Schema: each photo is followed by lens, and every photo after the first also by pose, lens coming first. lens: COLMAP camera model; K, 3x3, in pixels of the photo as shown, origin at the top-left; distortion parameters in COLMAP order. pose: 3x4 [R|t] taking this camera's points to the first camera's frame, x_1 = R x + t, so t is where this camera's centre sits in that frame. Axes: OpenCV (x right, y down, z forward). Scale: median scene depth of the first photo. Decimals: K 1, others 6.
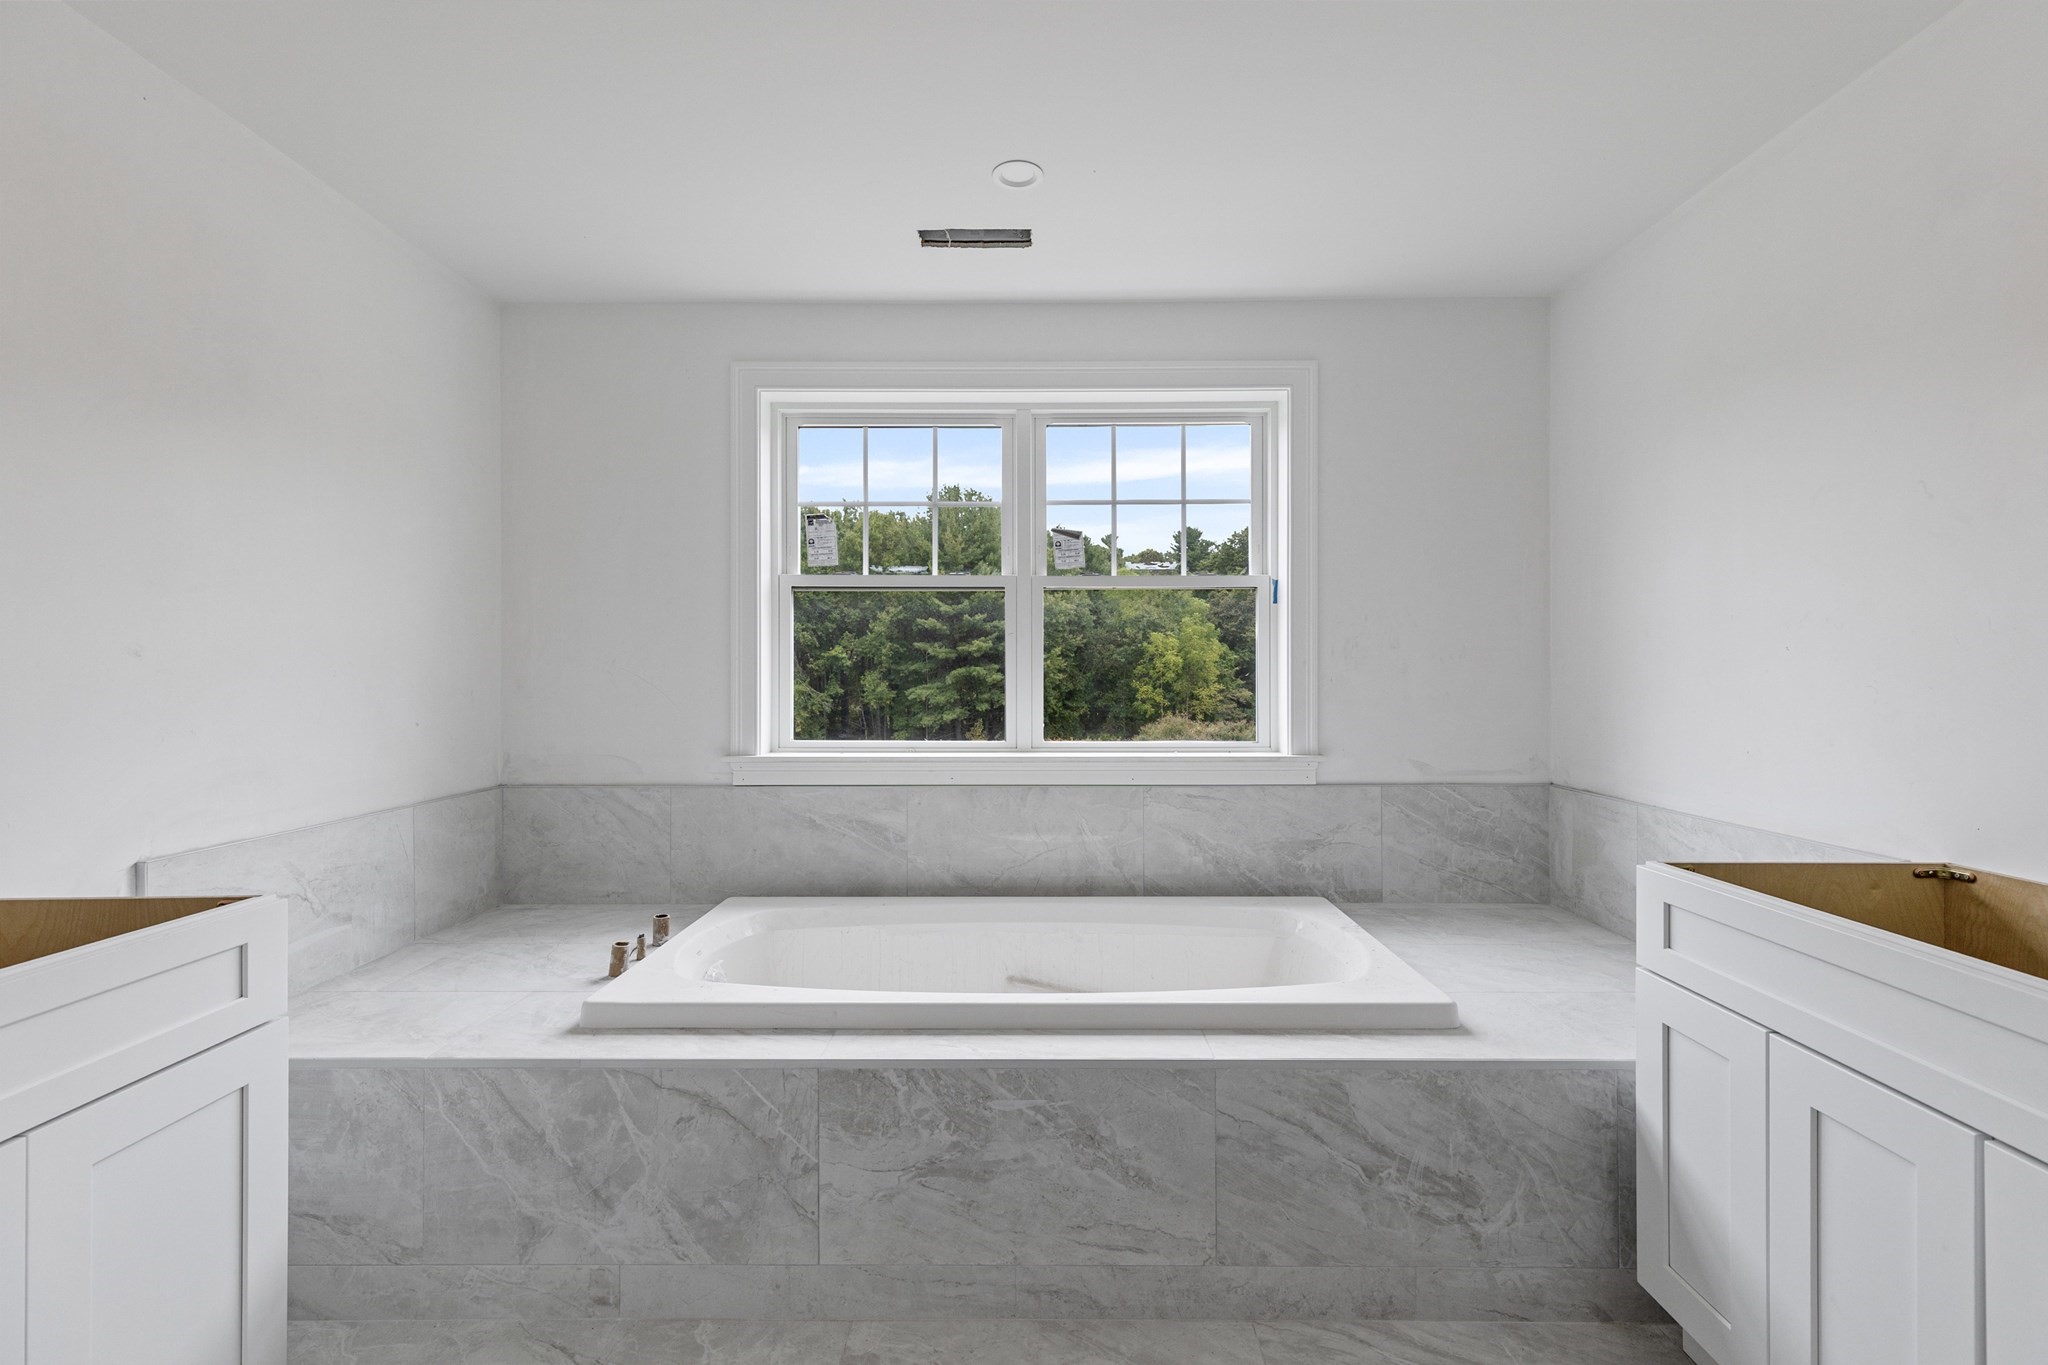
lens RADIAL K [[926.7, 0, 1037.5], [0, 926.7, 670.4], [0, 0, 1]] dist [0.007585, -0.000642]
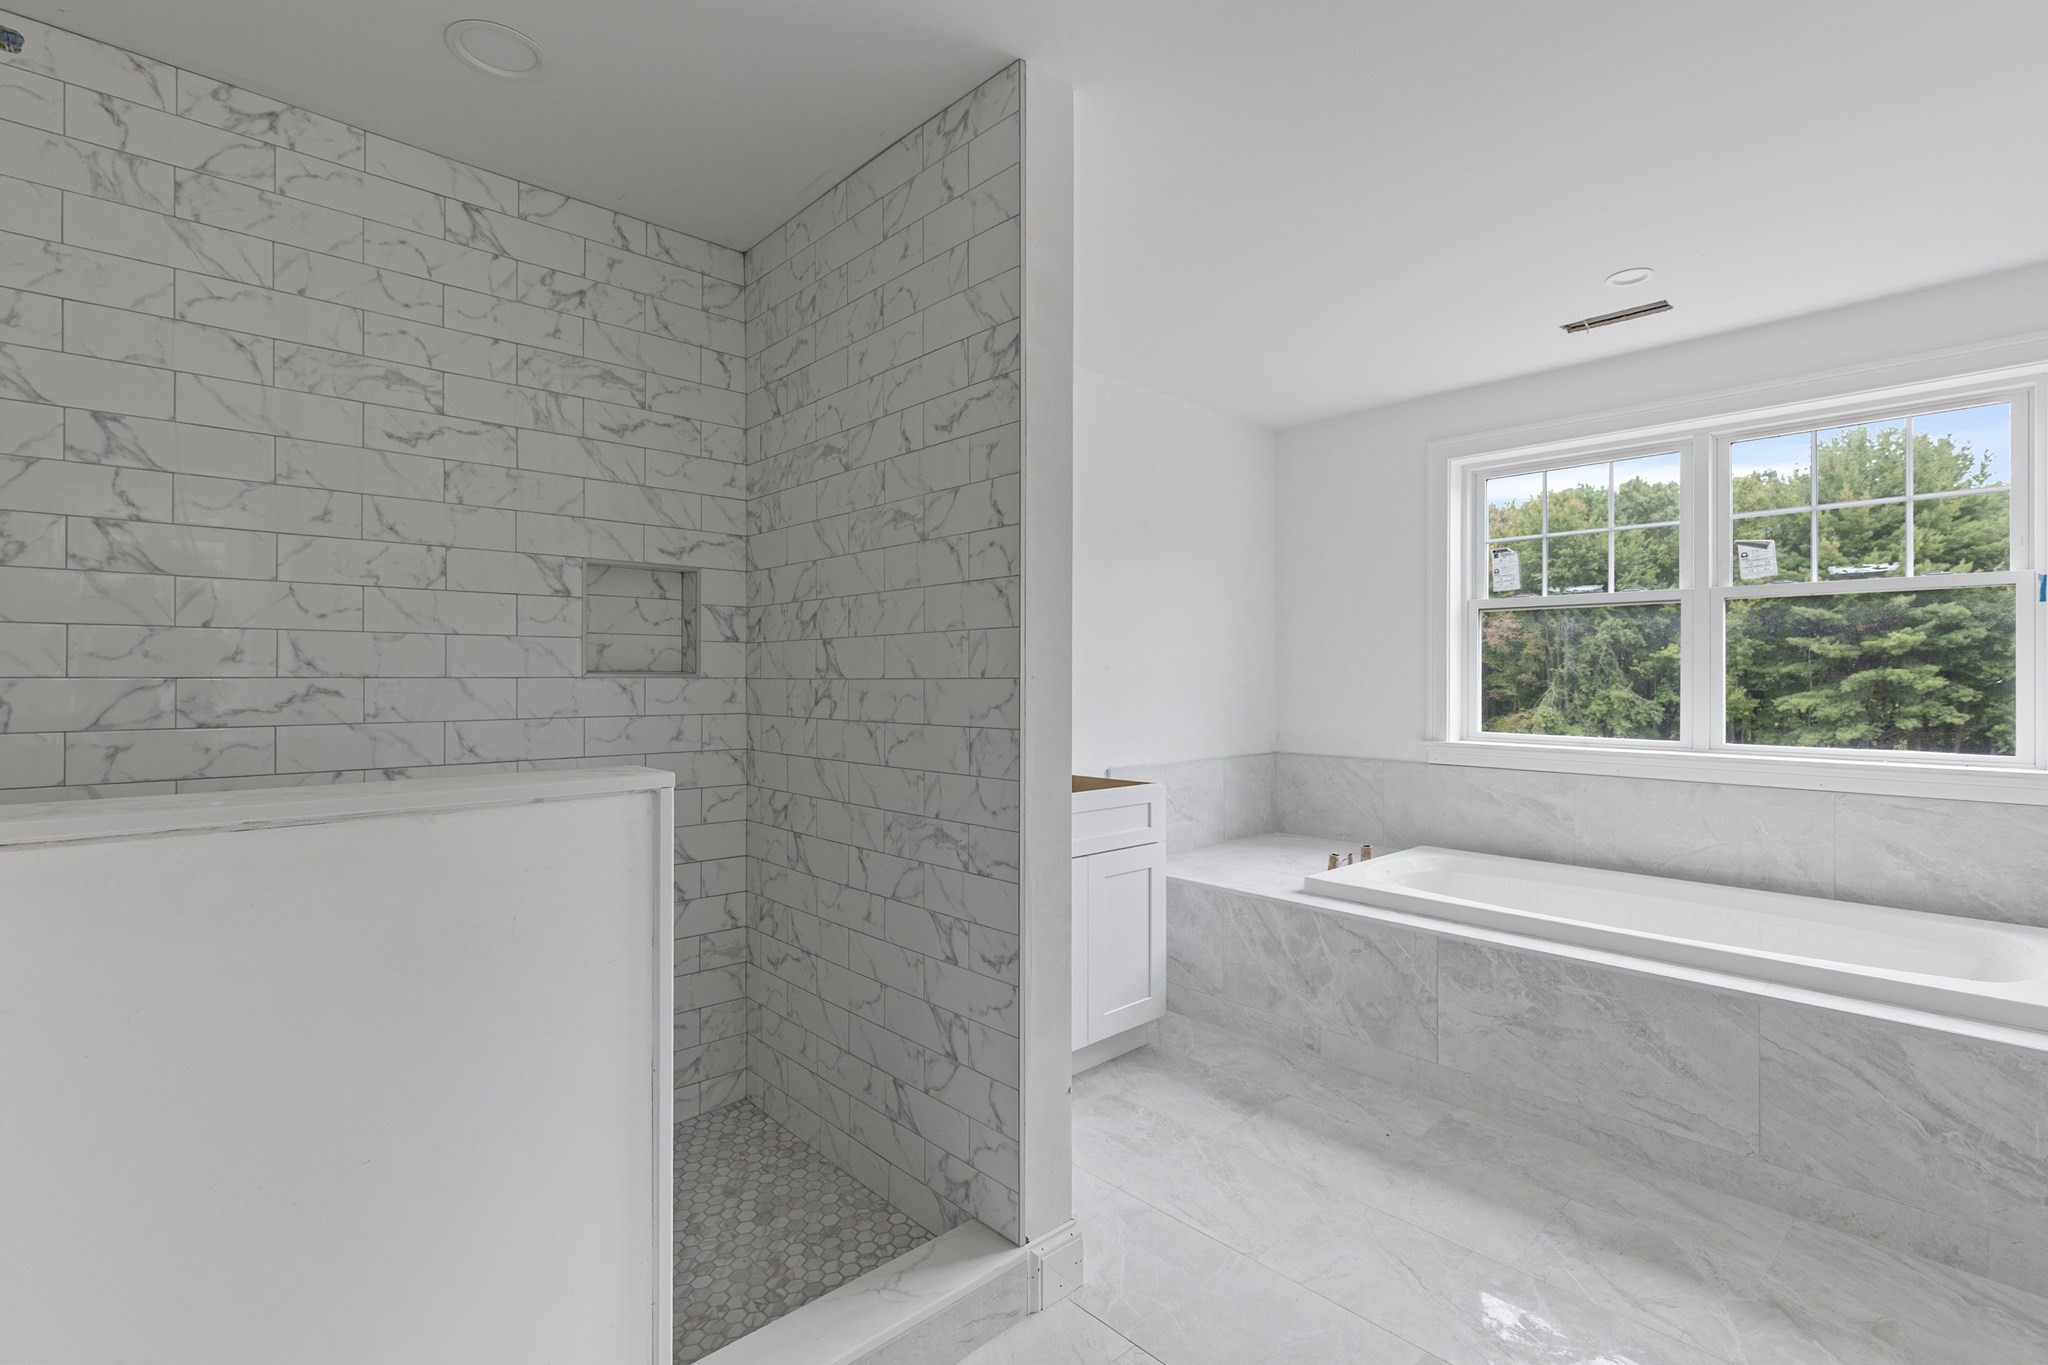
lens RADIAL K [[926.7, 0, 1037.5], [0, 926.7, 670.4], [0, 0, 1]] dist [0.007585, -0.000642]
pose [[0.690507, -0.001361, -0.723324, 0.416368], [-0.001393, 0.999994, -0.003211, -0.004573], [0.723324, 0.003225, 0.690501, -0.535736]]
